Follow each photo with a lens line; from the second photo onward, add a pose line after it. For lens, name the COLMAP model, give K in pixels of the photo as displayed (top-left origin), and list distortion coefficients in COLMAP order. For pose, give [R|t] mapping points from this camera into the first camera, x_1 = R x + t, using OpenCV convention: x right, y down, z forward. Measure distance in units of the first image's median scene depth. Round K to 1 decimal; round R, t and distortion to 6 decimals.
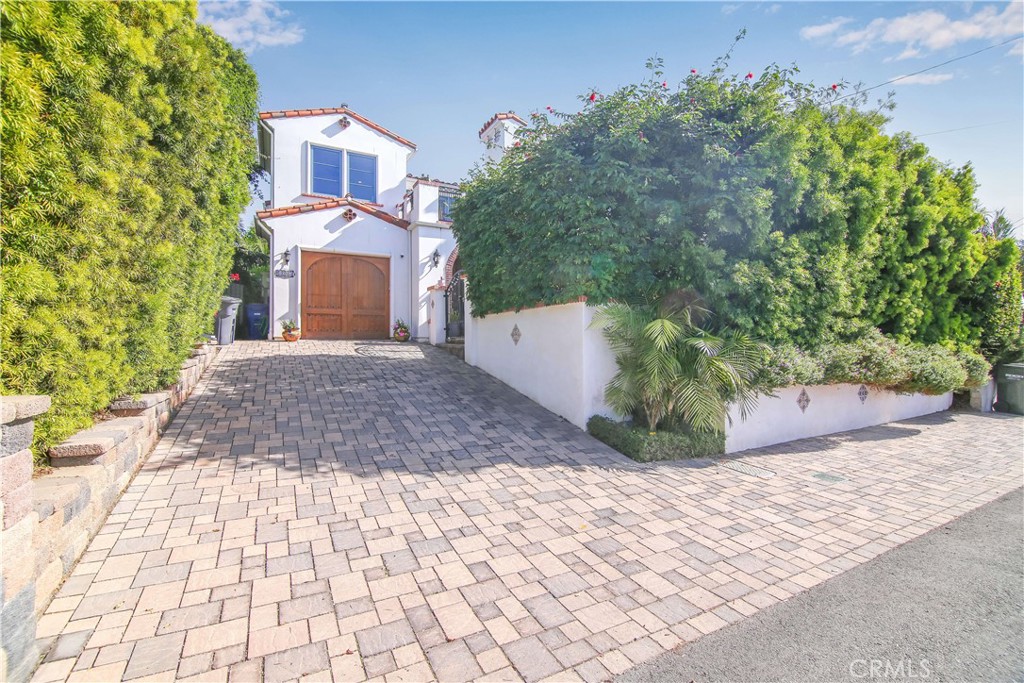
lens RADIAL K [[445.7, 0, 509.0], [0, 445.7, 340.3], [0, 0, 1]] dist [-0.000573, -0.000025]
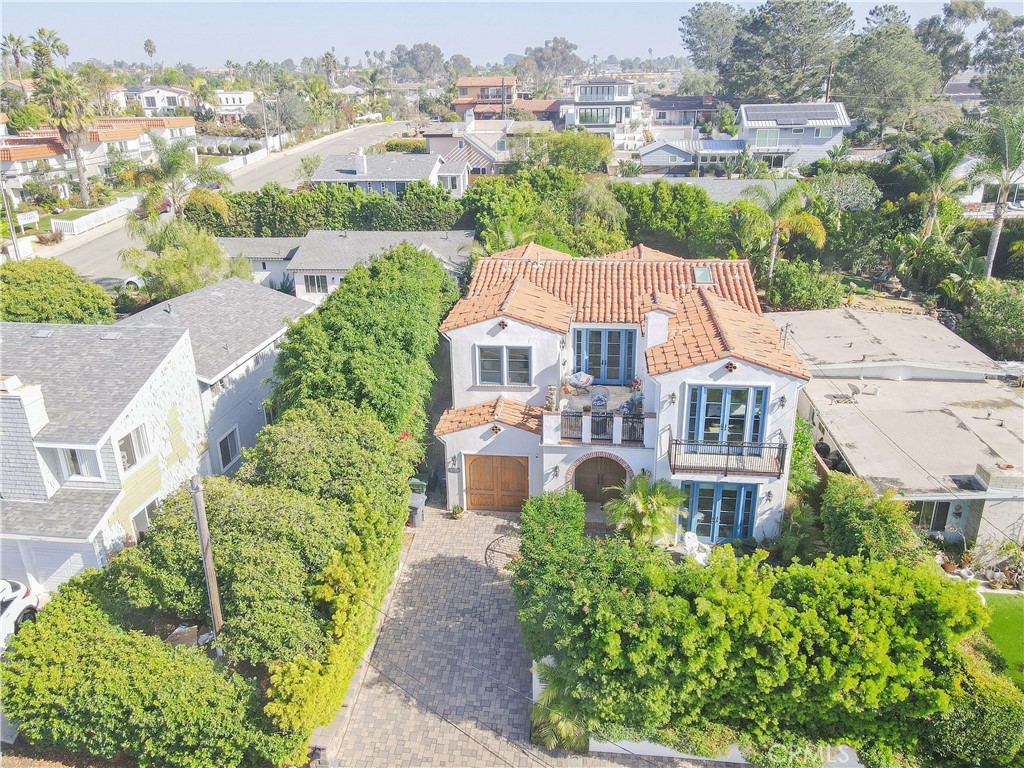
lens RADIAL K [[744.3, 0, 509.8], [0, 744.3, 383.7], [0, 0, 1]] dist [0.001301, 0.001652]
pose [[0.821719, 0.189720, -0.537386, 0.795535], [0.021445, 0.931999, 0.361826, -1.166734], [0.569489, -0.308843, 0.761773, -0.566922]]
